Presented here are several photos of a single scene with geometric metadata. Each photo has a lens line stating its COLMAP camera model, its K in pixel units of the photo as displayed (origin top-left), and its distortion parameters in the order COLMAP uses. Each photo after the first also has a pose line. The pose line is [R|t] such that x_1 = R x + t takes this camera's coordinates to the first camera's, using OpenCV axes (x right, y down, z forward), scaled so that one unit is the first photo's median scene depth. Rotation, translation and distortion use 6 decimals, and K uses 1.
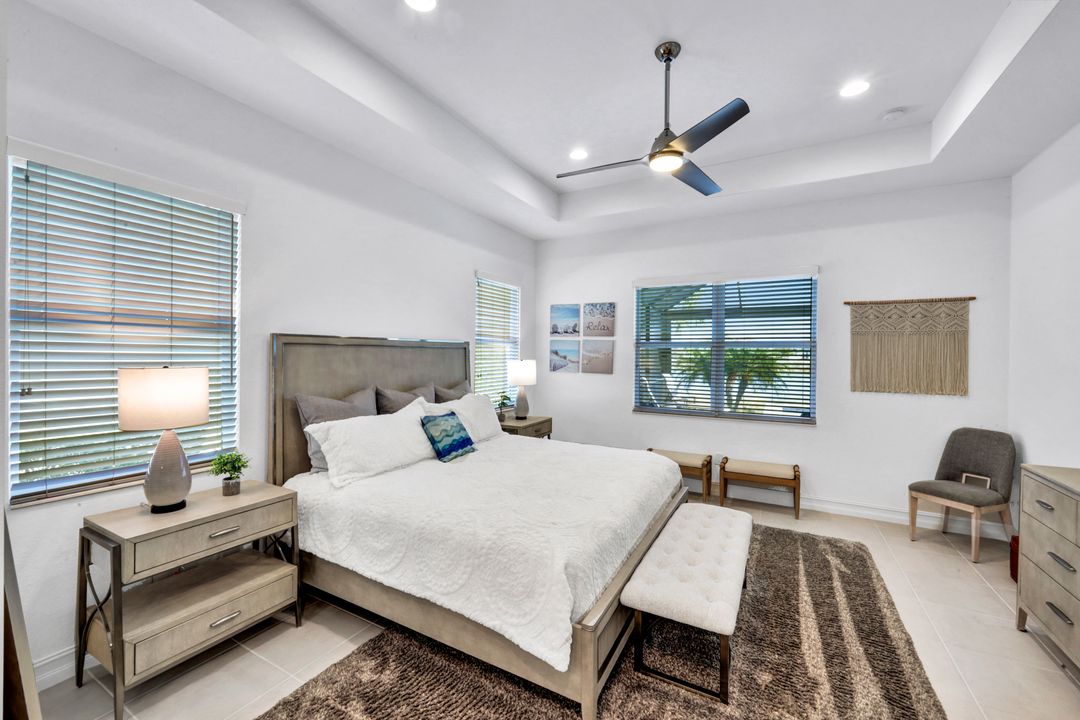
lens RADIAL K [[432.2, 0, 545.1], [0, 432.2, 355.5], [0, 0, 1]] dist [-0.000679, 0.000036]
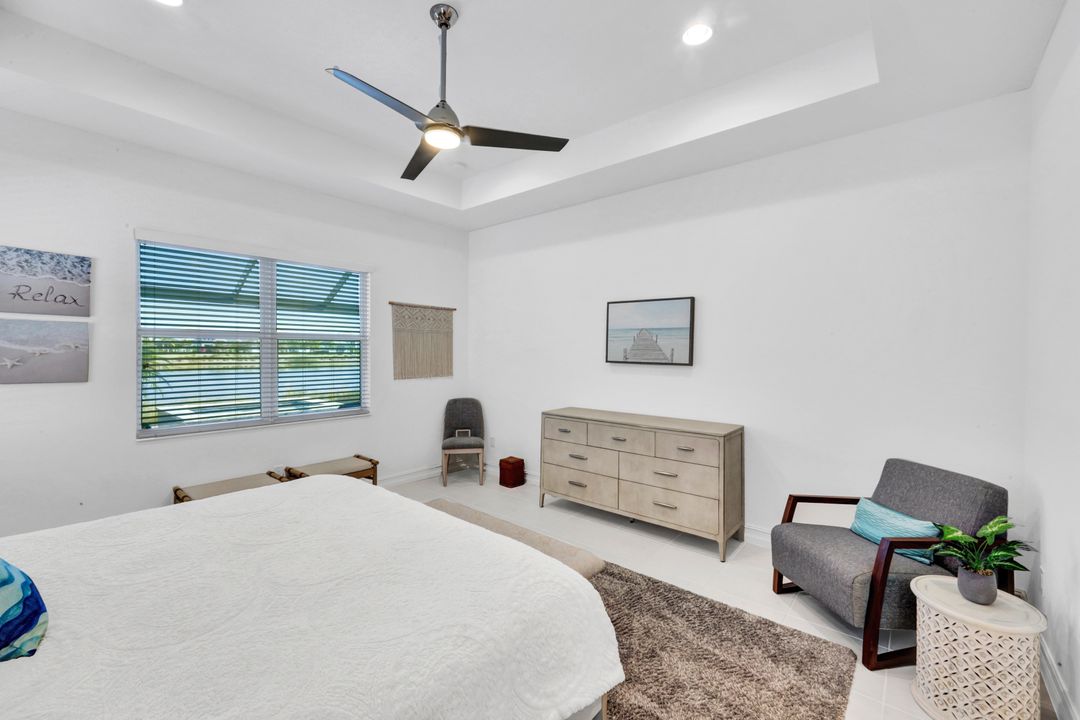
lens RADIAL K [[441.4, 0, 542.7], [0, 441.4, 353.5], [0, 0, 1]] dist [0.013956, -0.000236]
pose [[0.217375, -0.010917, 0.976027, -0.369259], [0.004645, 0.999938, 0.010150, 0.002785], [-0.976077, 0.002327, 0.217412, 0.358951]]
